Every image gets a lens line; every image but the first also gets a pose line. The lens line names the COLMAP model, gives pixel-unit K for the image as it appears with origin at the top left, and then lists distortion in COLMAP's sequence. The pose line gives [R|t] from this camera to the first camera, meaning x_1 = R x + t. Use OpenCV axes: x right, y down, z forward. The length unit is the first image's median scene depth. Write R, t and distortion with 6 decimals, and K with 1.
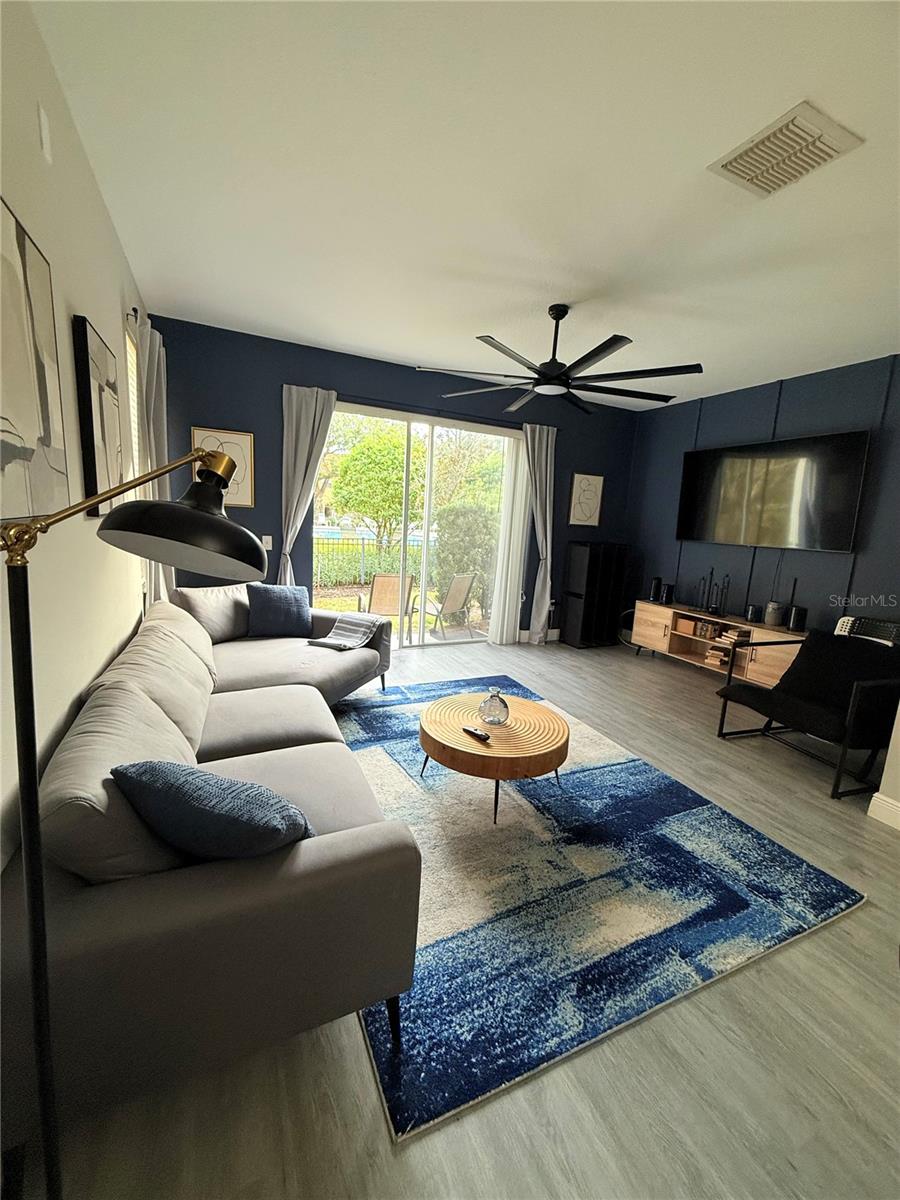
lens RADIAL K [[475.8, 0, 452.5], [0, 475.8, 599.3], [0, 0, 1]] dist [-0.001116, -0.000184]
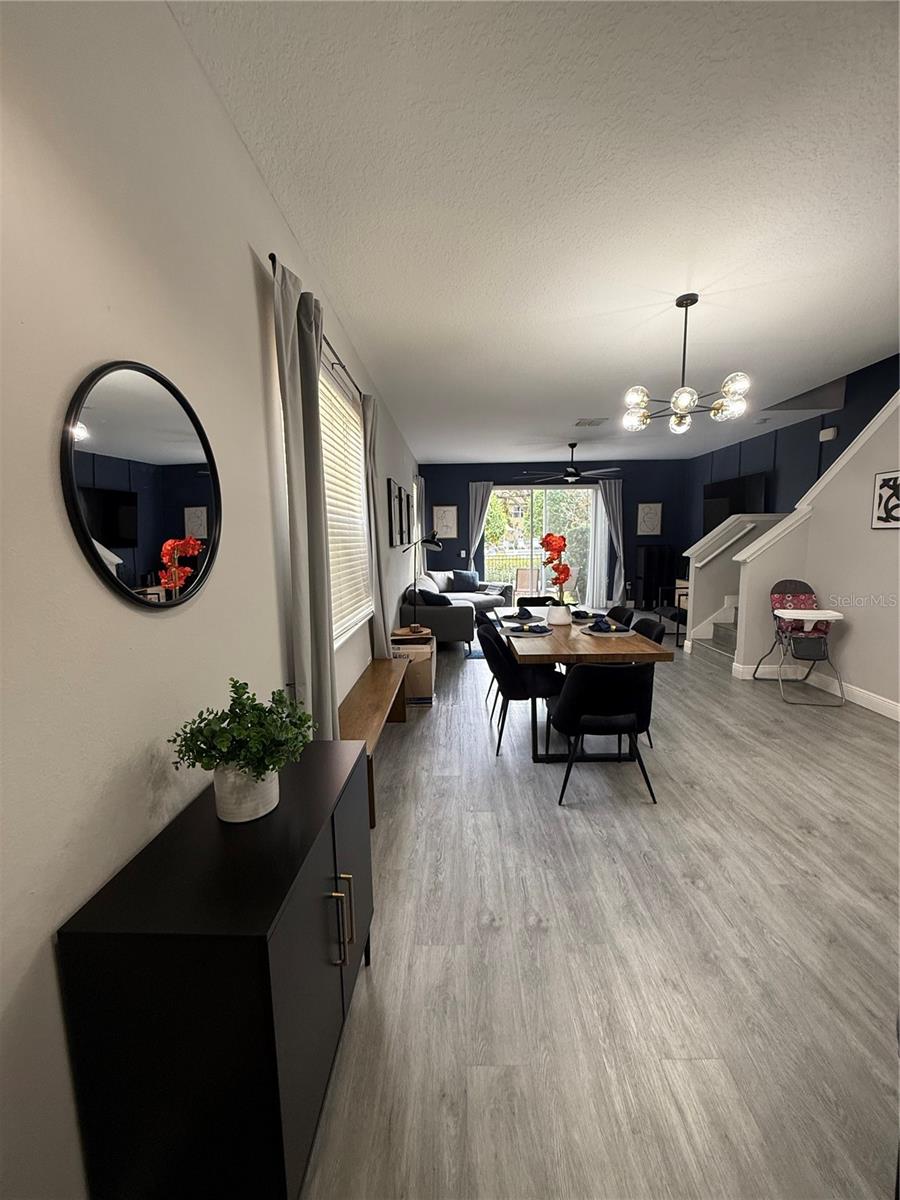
lens RADIAL K [[475.8, 0, 452.5], [0, 475.8, 599.3], [0, 0, 1]] dist [-0.001116, -0.000184]
pose [[0.894415, -0.014717, -0.446996, 0.512281], [-0.010368, 0.998507, -0.053622, 0.196333], [0.447118, 0.052595, 0.892927, -0.911067]]
